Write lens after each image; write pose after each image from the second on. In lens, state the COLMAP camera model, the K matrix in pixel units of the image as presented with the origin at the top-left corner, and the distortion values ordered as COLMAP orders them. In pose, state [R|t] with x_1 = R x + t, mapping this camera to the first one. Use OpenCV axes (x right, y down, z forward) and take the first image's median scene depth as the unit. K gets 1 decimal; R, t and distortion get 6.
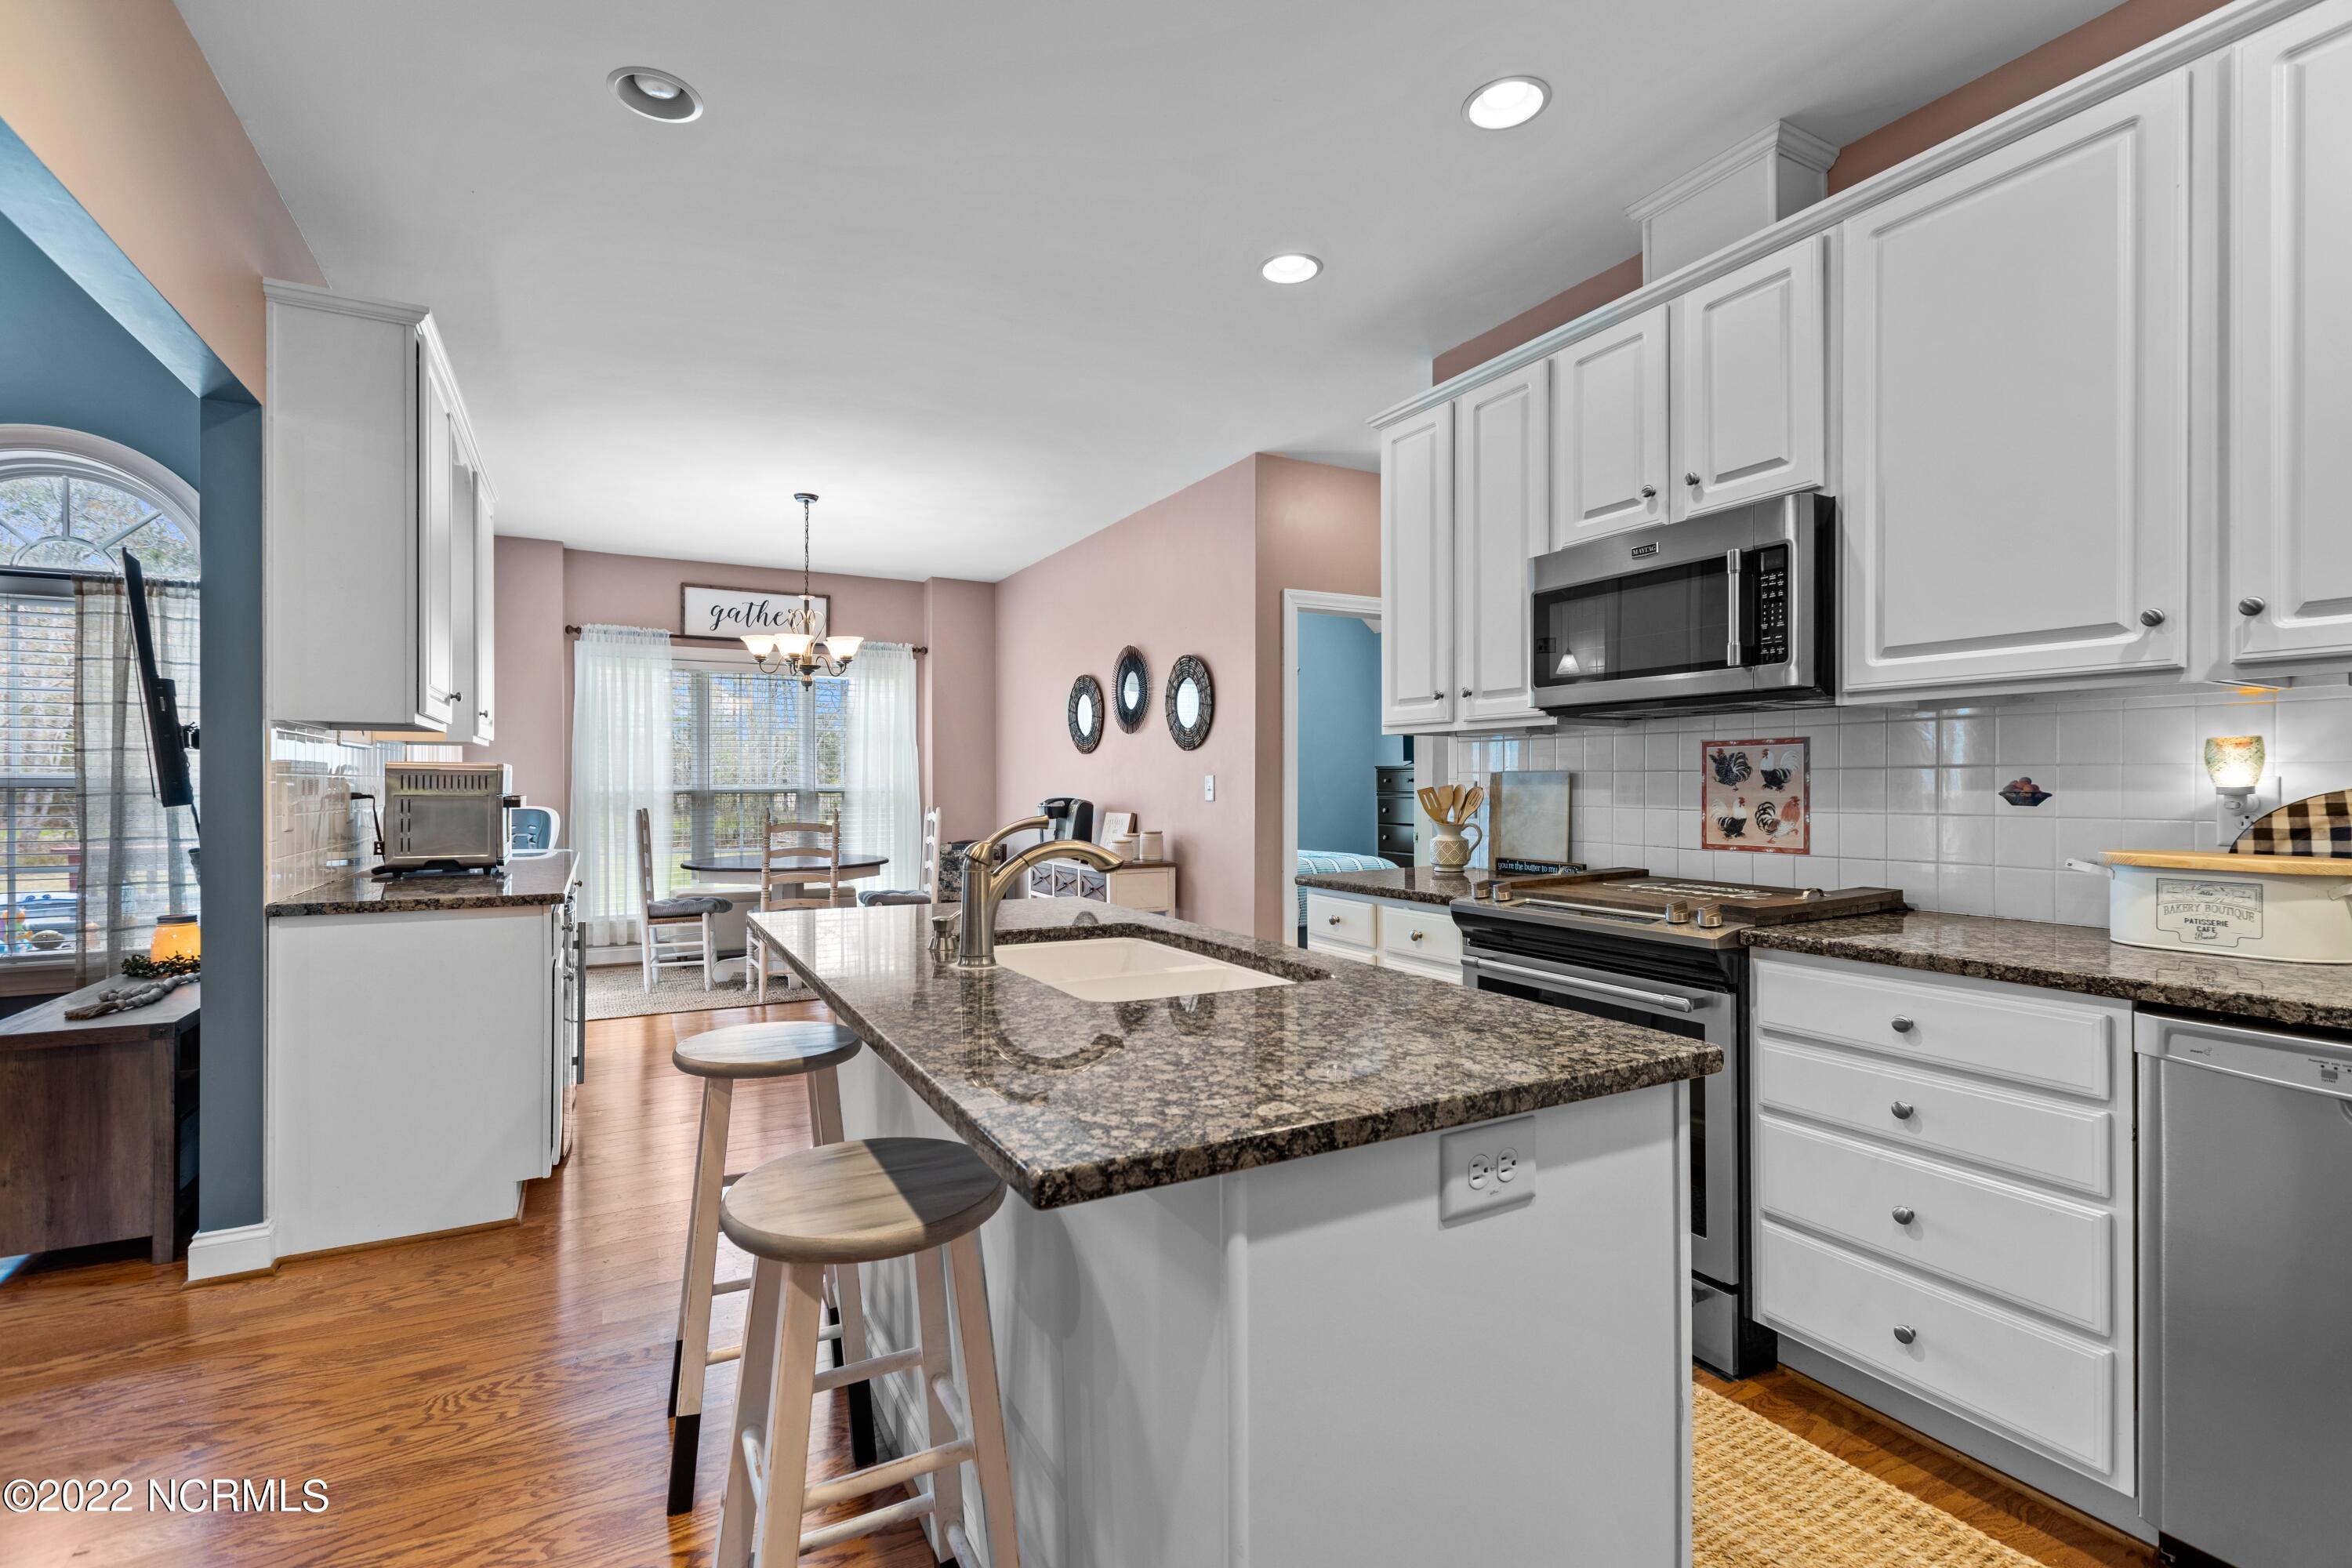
lens RADIAL K [[1055.3, 0, 1168.7], [0, 1055.3, 782.1], [0, 0, 1]] dist [0.003274, 0.000569]
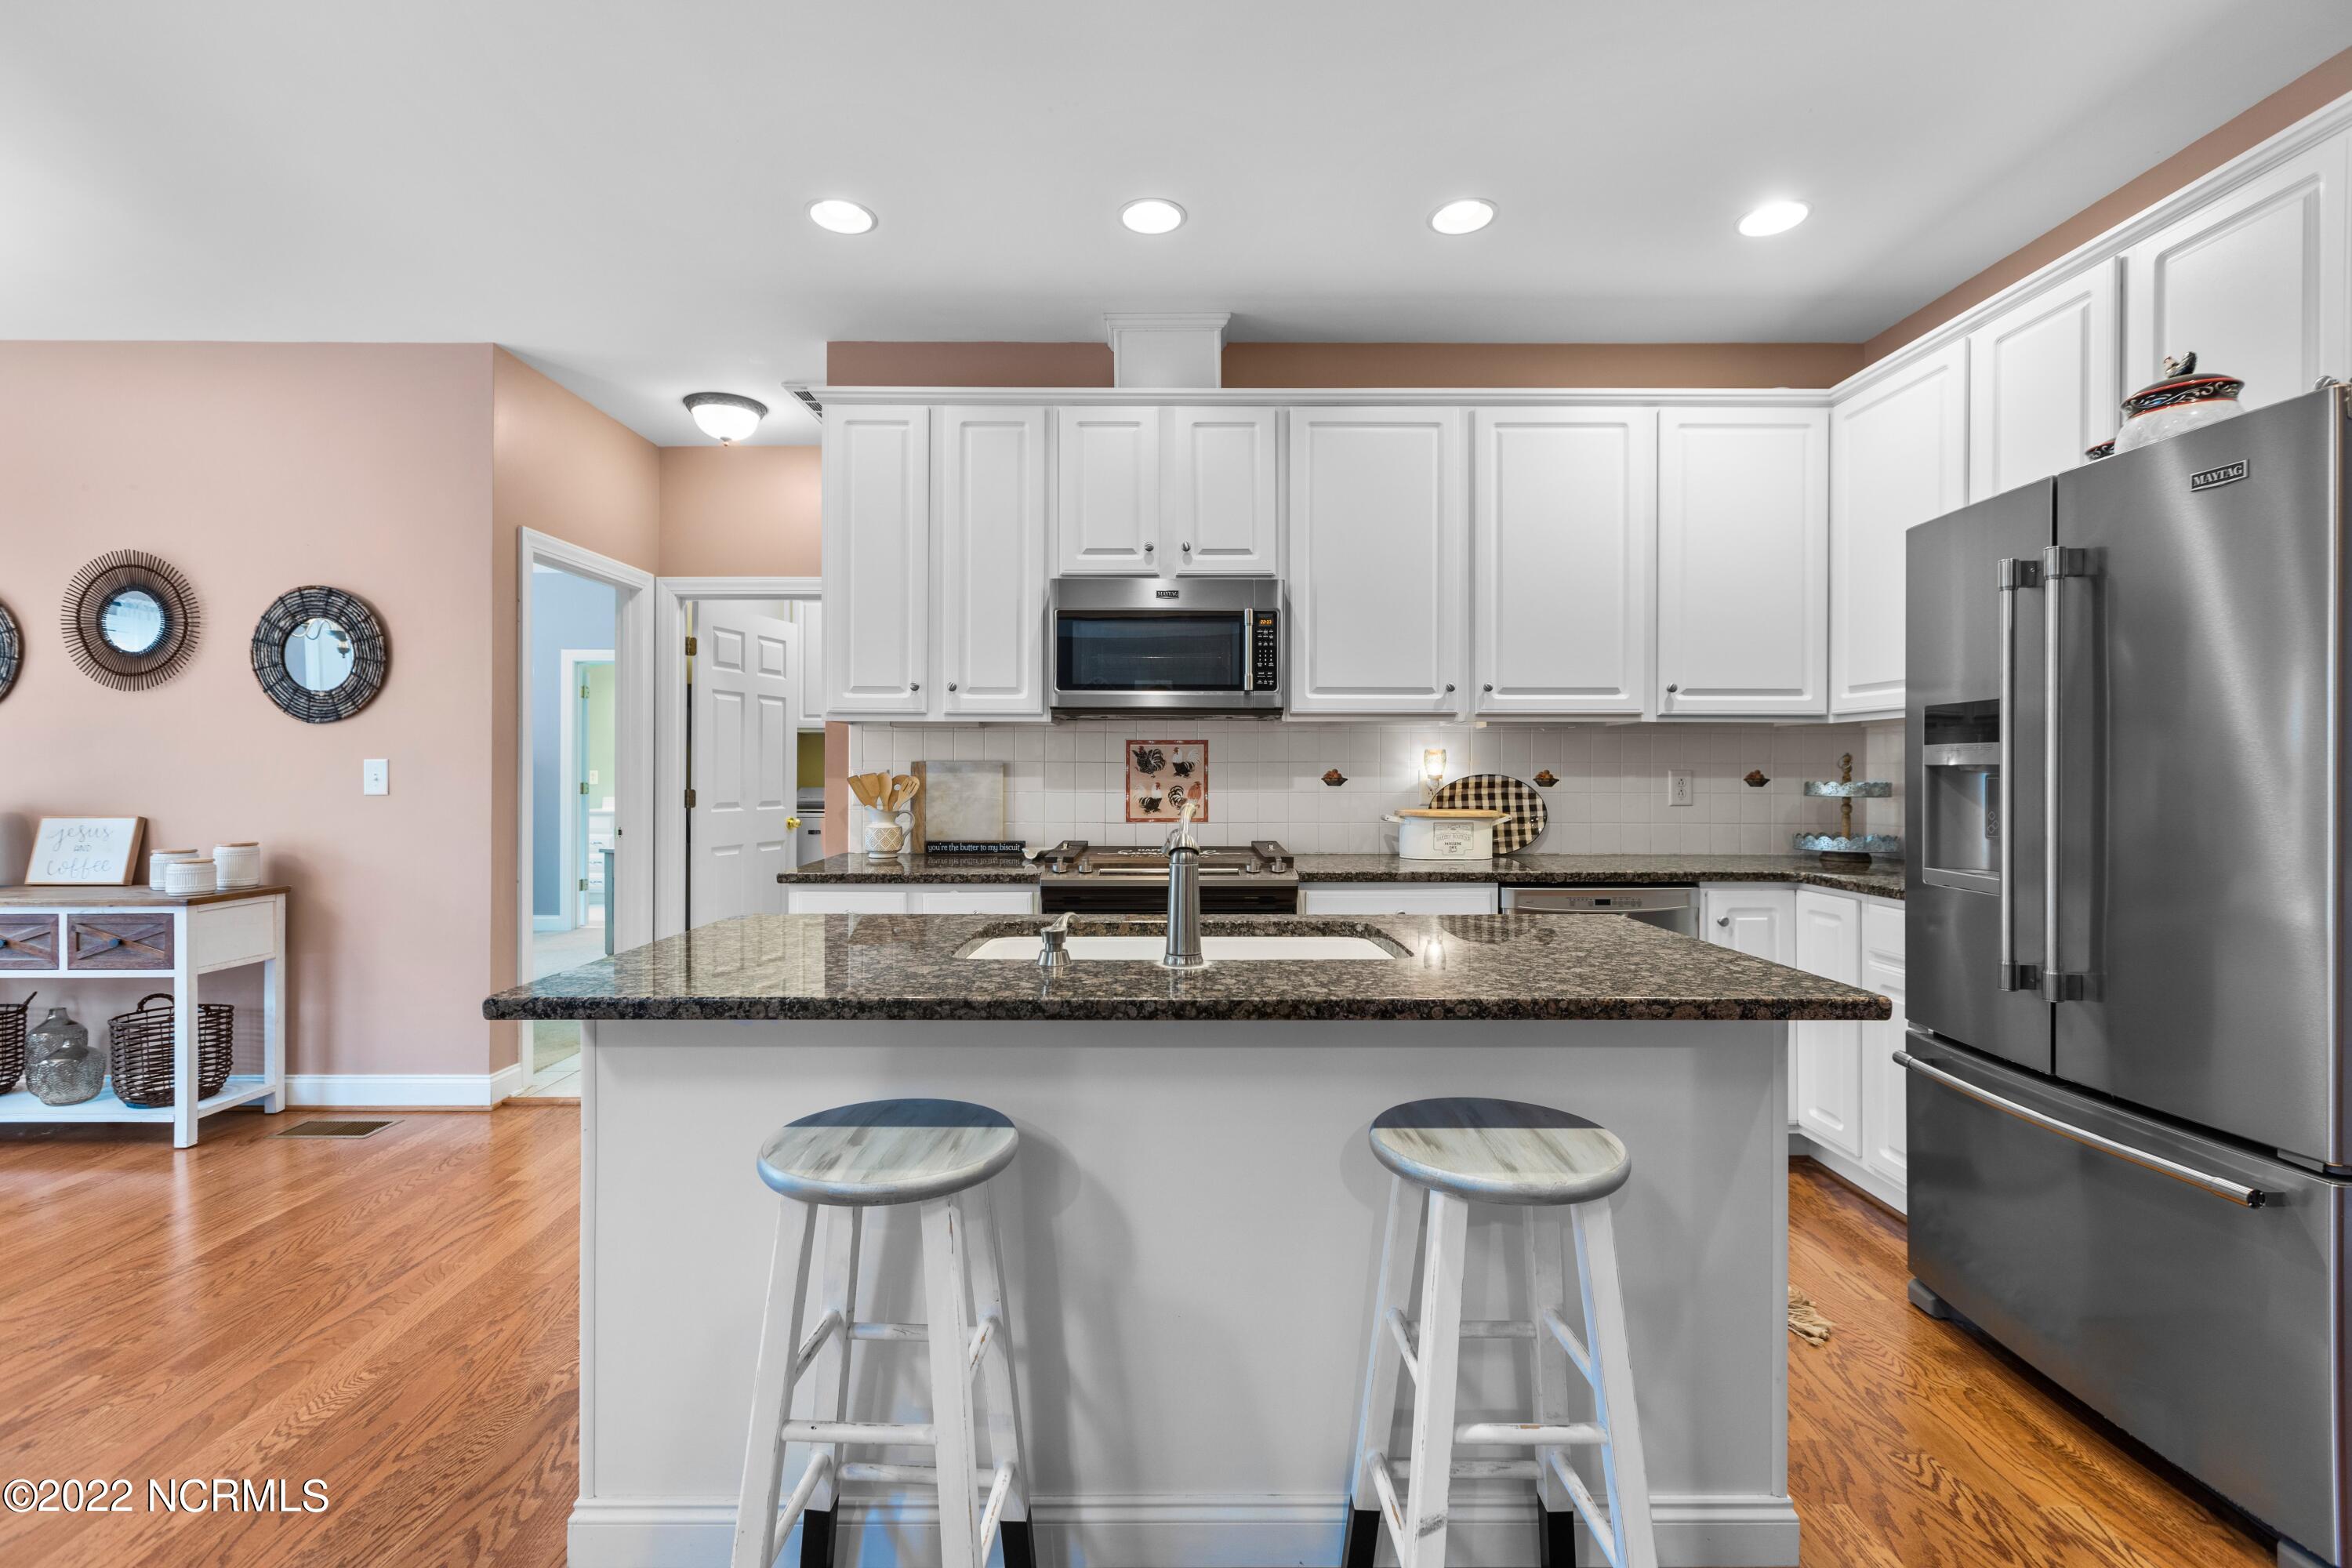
lens RADIAL K [[1052.9, 0, 1162.8], [0, 1052.9, 766.3], [0, 0, 1]] dist [-0.004537, -0.000256]
pose [[0.470163, 0.002690, 0.882576, -0.342952], [-0.003033, 0.999994, -0.001432, -0.002395], [-0.882574, -0.002003, 0.470168, 0.191361]]
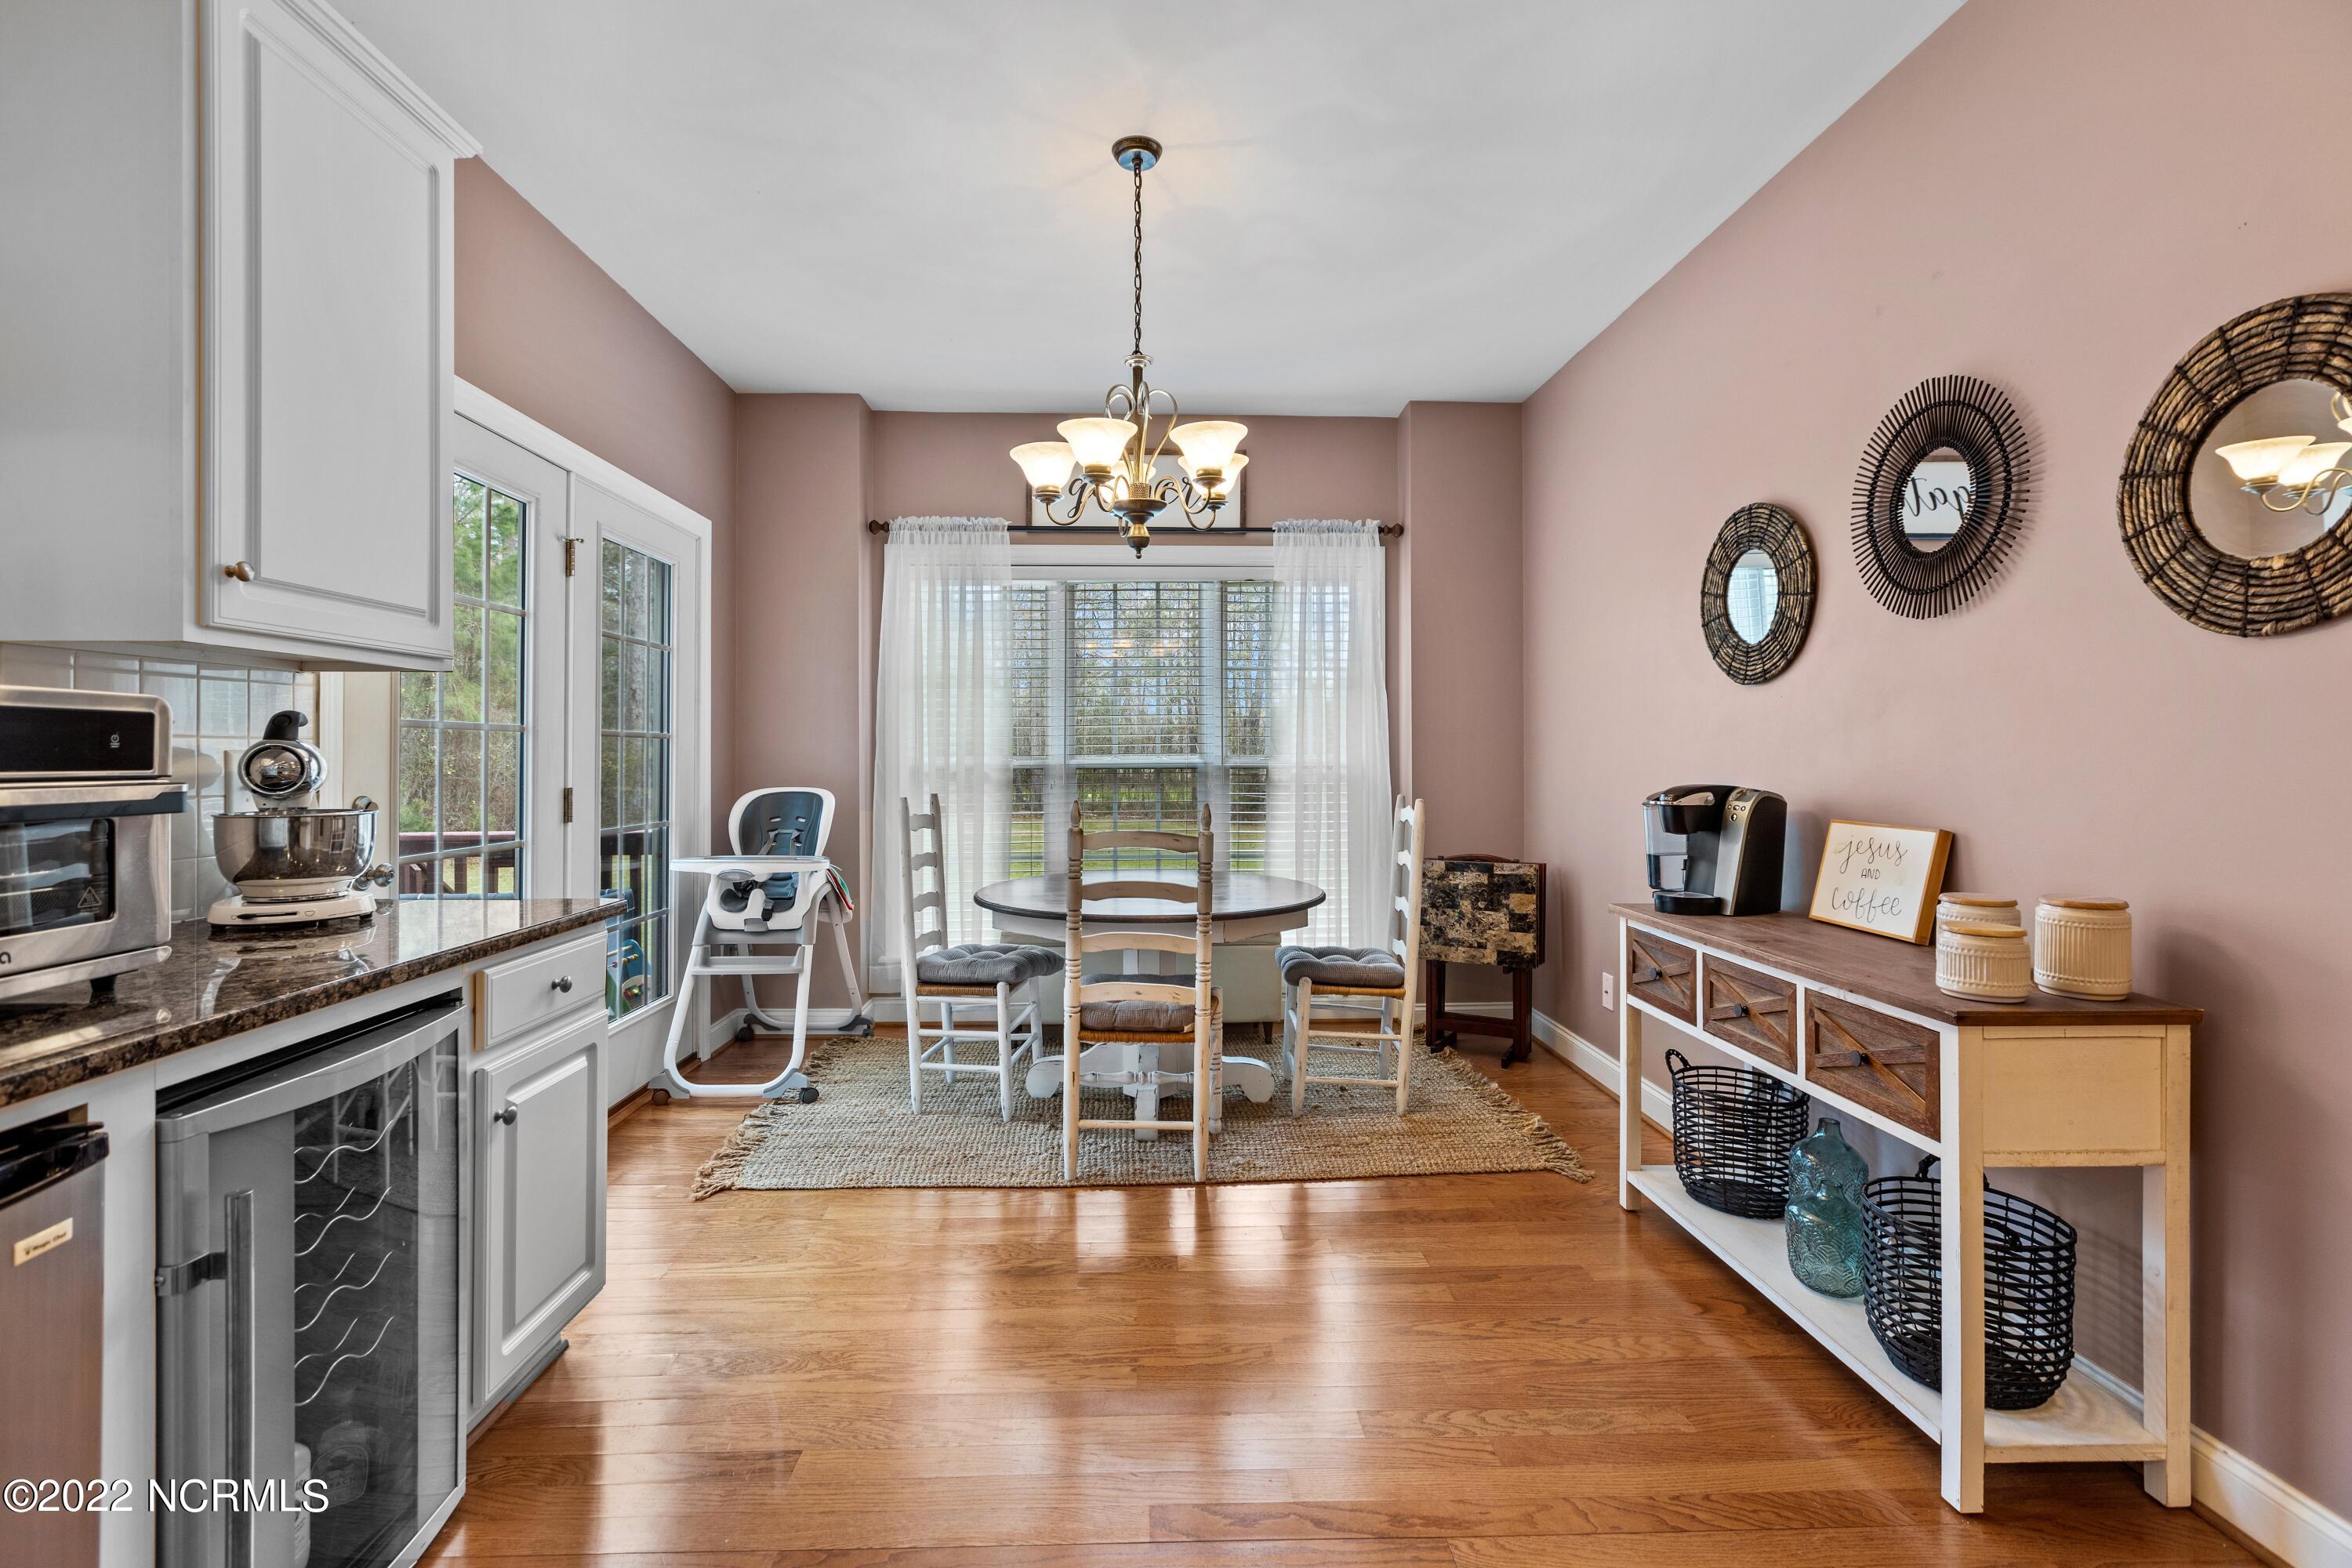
lens RADIAL K [[1063.4, 0, 1172.1], [0, 1063.4, 755.9], [0, 0, 1]] dist [0.001542, -0.001070]
pose [[0.899454, 0.000505, -0.437016, -0.130425], [0.000099, 0.999999, 0.001359, 0.002766], [0.437016, -0.001266, 0.899453, 0.628169]]
